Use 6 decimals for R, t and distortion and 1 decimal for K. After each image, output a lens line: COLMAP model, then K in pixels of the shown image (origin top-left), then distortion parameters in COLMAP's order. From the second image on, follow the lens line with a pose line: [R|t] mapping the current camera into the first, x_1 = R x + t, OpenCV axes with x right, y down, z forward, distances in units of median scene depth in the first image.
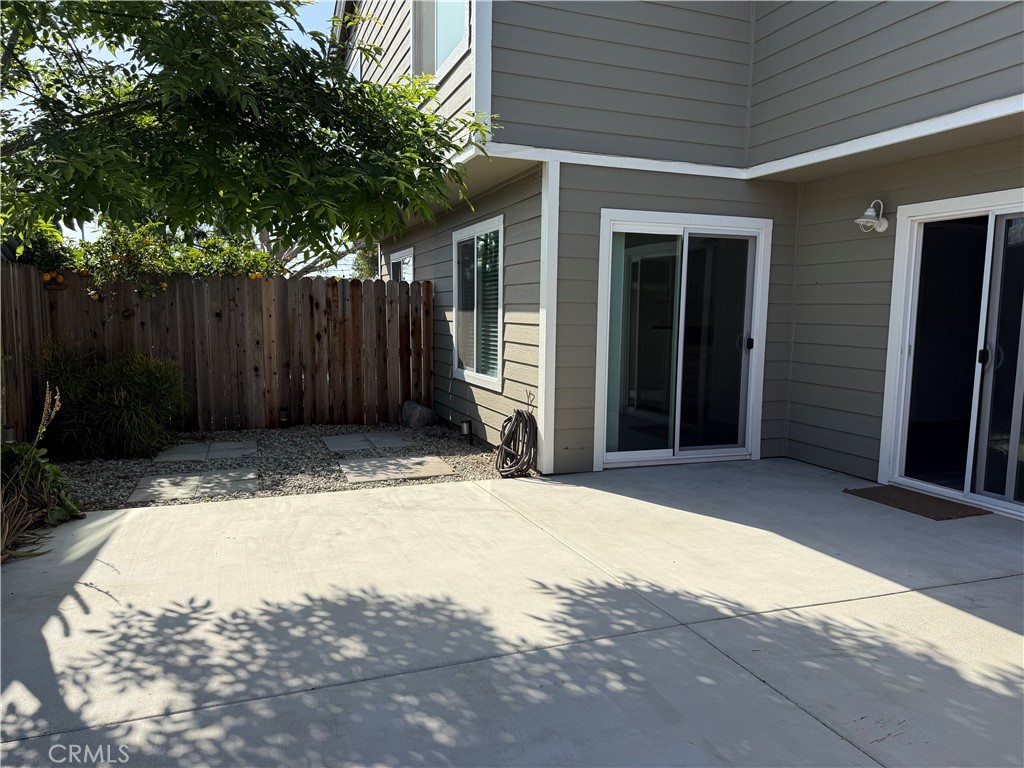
lens RADIAL K [[718.1, 0, 504.0], [0, 718.1, 393.6], [0, 0, 1]] dist [0.072083, -0.072028]
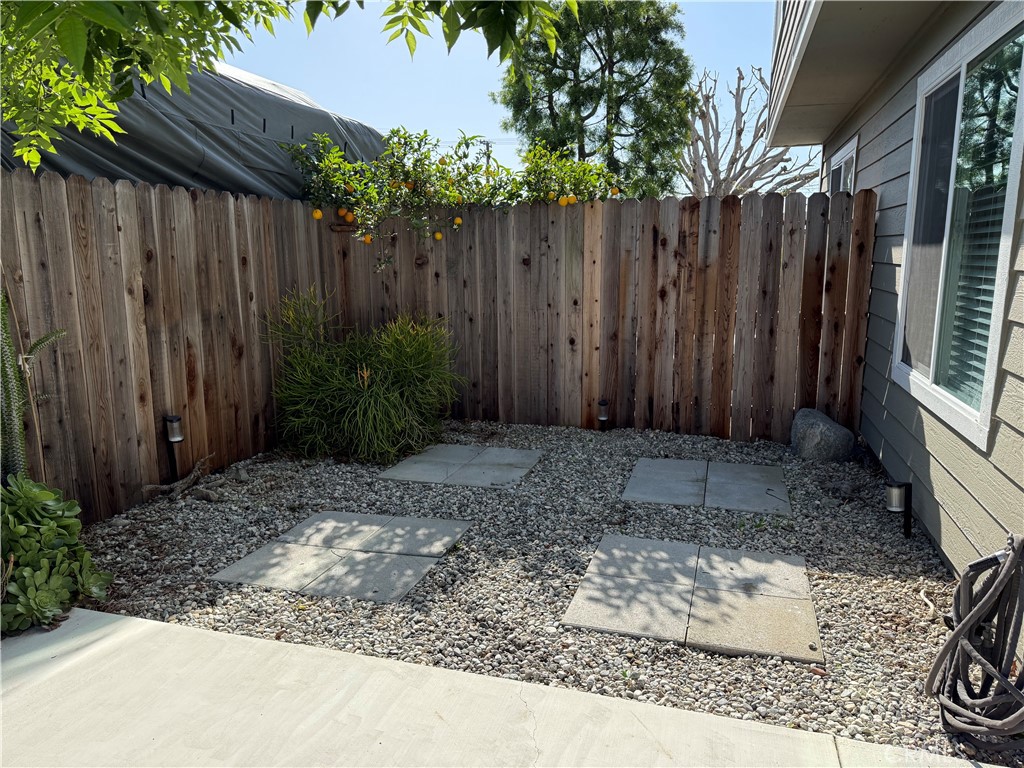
lens RADIAL K [[718.1, 0, 514.0], [0, 718.1, 392.5], [0, 0, 1]] dist [0.072083, -0.072028]
pose [[0.806714, 0.094190, -0.583388, 0.013905], [-0.049578, 0.994523, 0.092012, -0.044997], [0.588859, -0.045304, 0.806965, 0.417473]]
